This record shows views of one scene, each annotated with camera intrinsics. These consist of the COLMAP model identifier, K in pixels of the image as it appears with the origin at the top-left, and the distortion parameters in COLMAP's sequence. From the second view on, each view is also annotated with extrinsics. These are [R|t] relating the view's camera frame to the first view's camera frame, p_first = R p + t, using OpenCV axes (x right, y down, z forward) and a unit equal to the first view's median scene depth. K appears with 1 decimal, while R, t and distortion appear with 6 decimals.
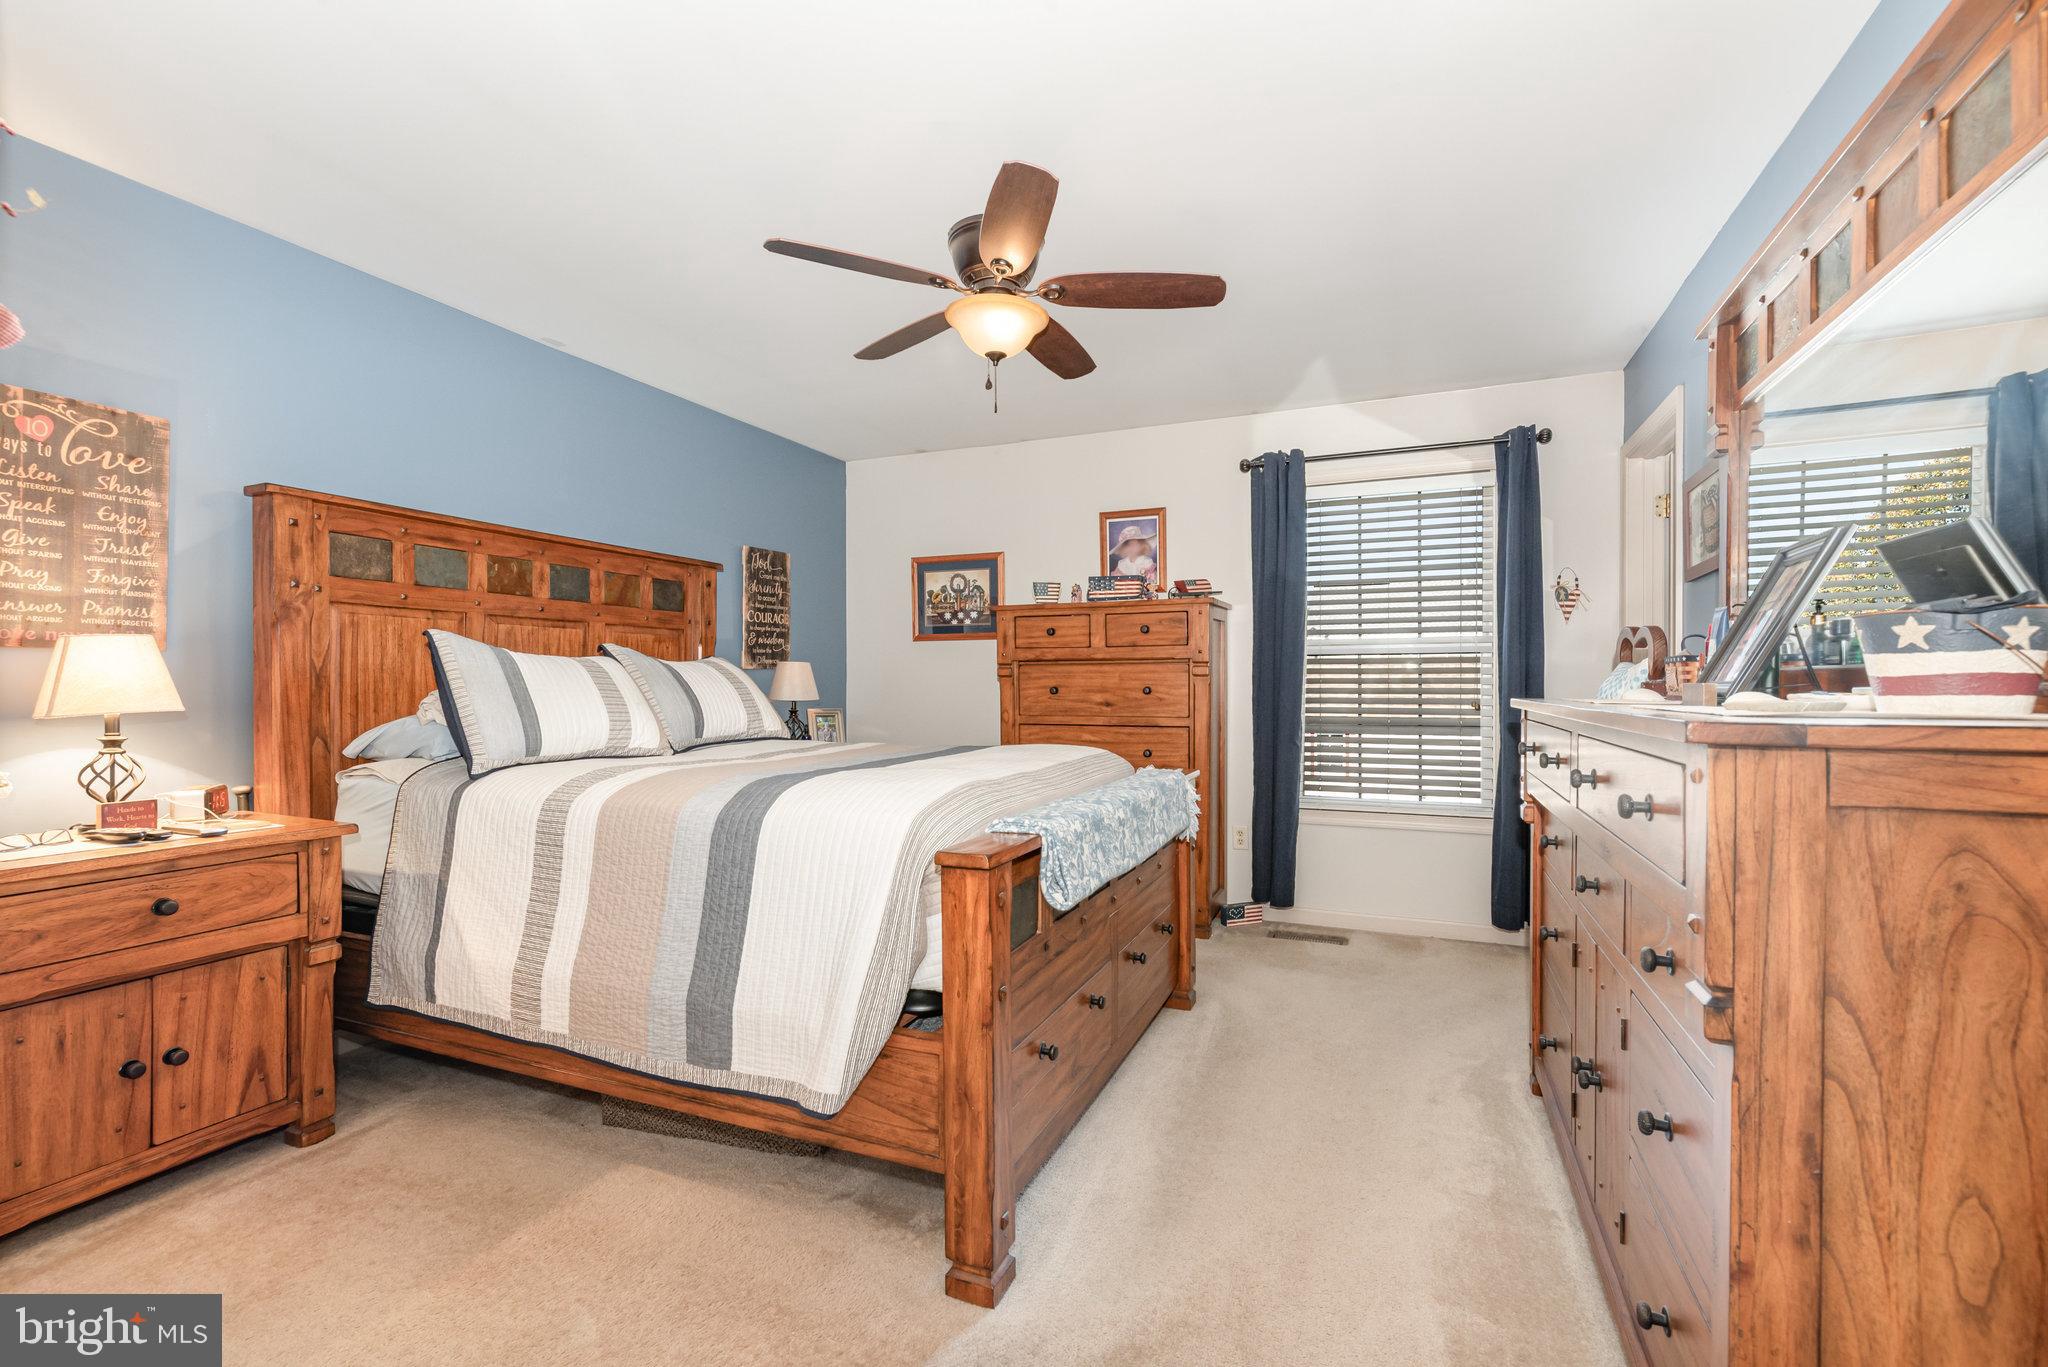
lens RADIAL K [[886.3, 0, 1020.8], [0, 886.3, 694.3], [0, 0, 1]] dist [-0.001238, -0.000514]
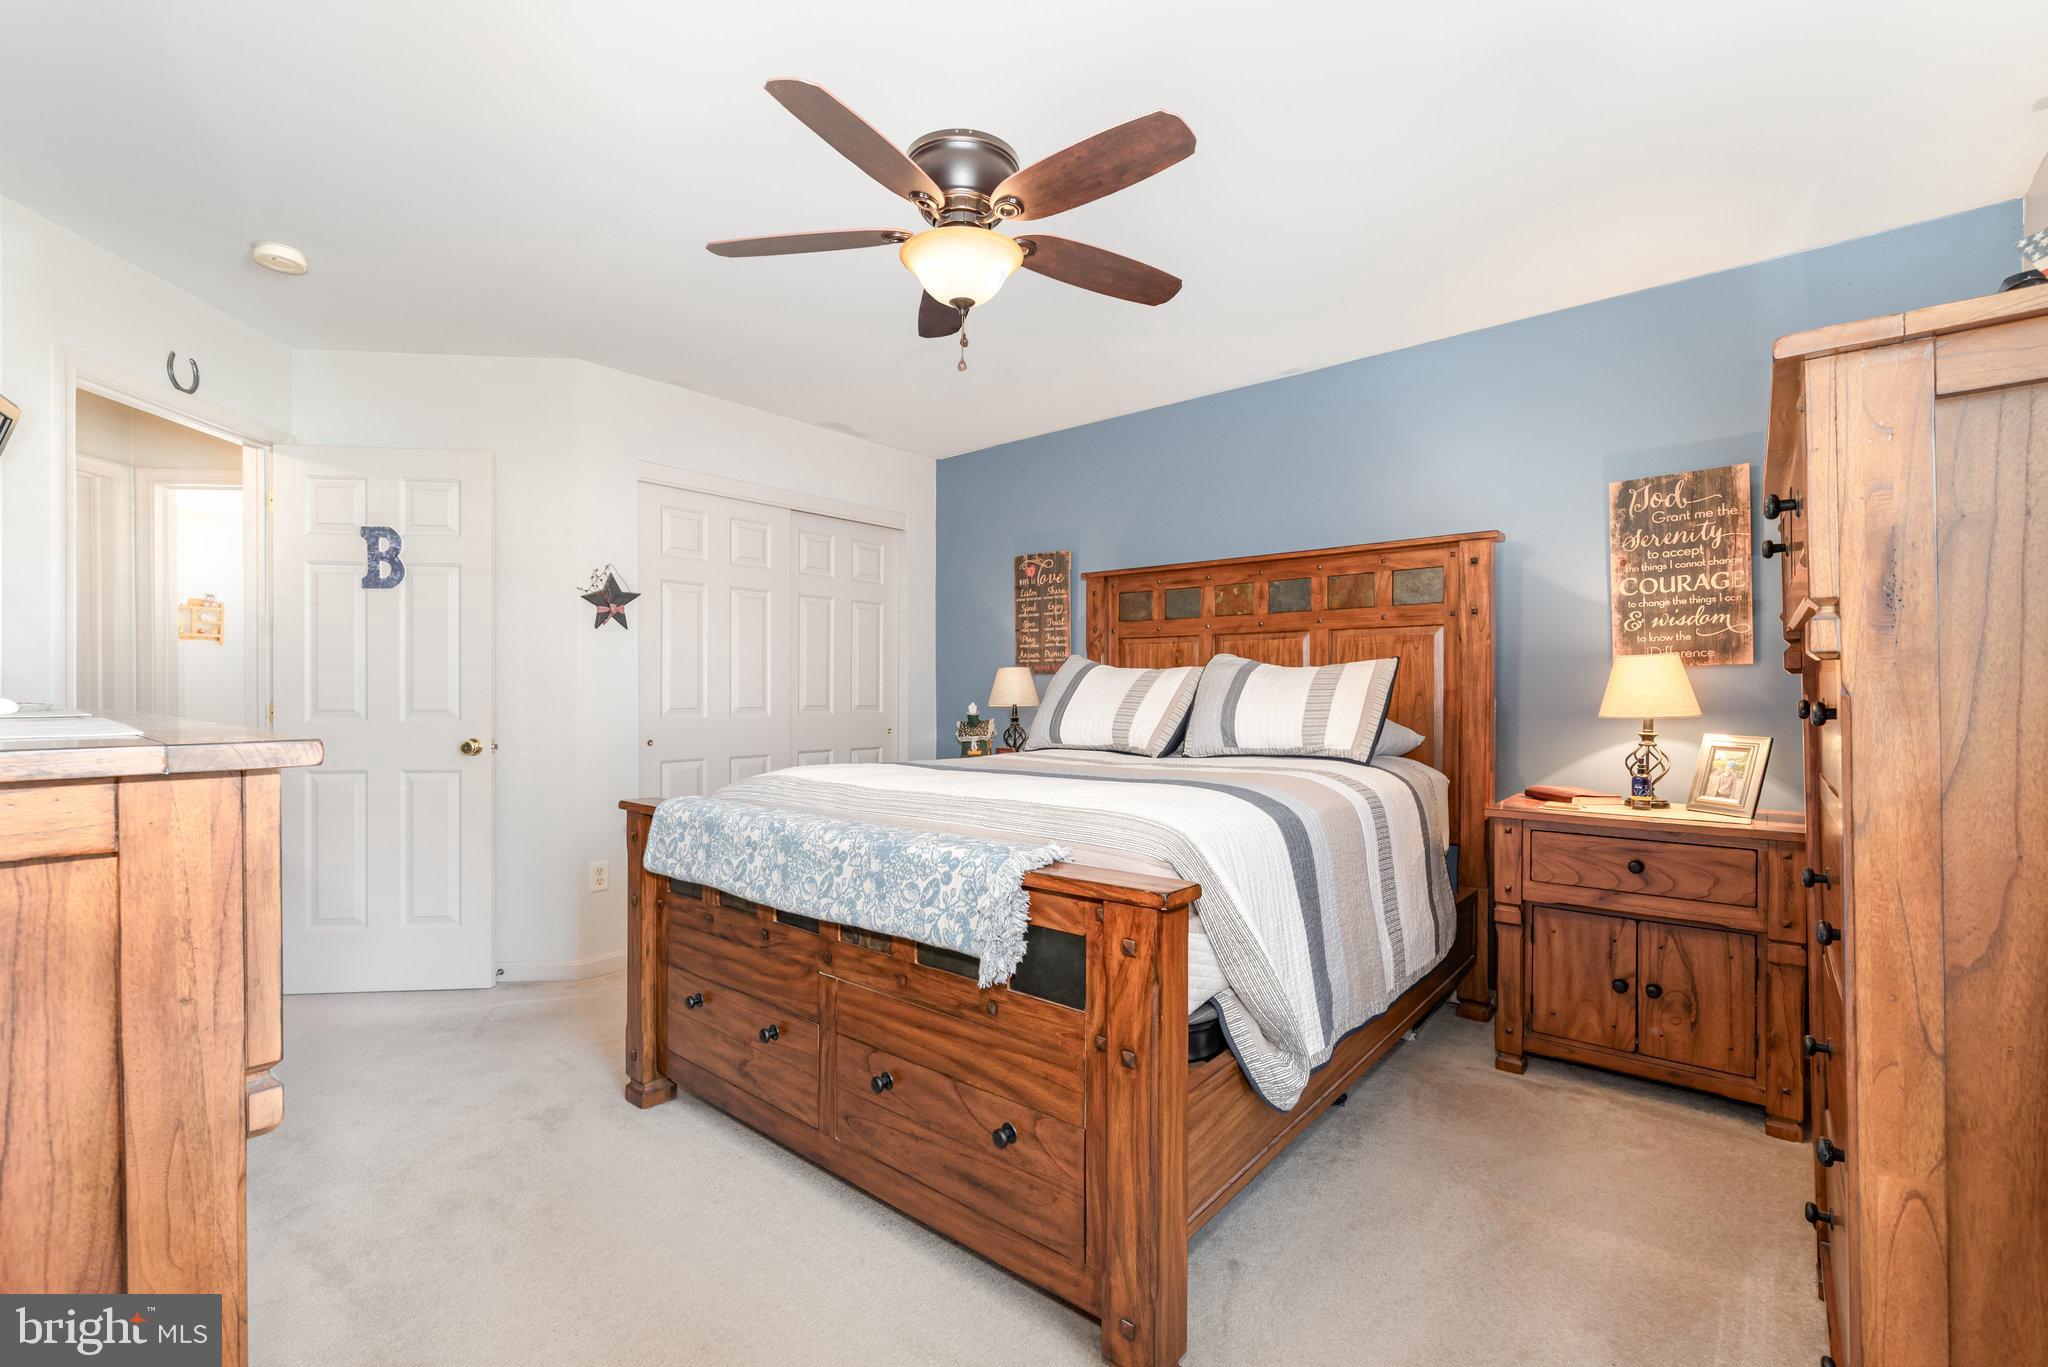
lens RADIAL K [[886.3, 0, 1020.8], [0, 886.3, 694.3], [0, 0, 1]] dist [-0.001238, -0.000514]
pose [[-0.289665, 0.006435, -0.957107, 0.571047], [-0.007954, 0.999927, 0.009130, -0.014879], [0.957095, 0.010257, -0.289592, 0.968657]]
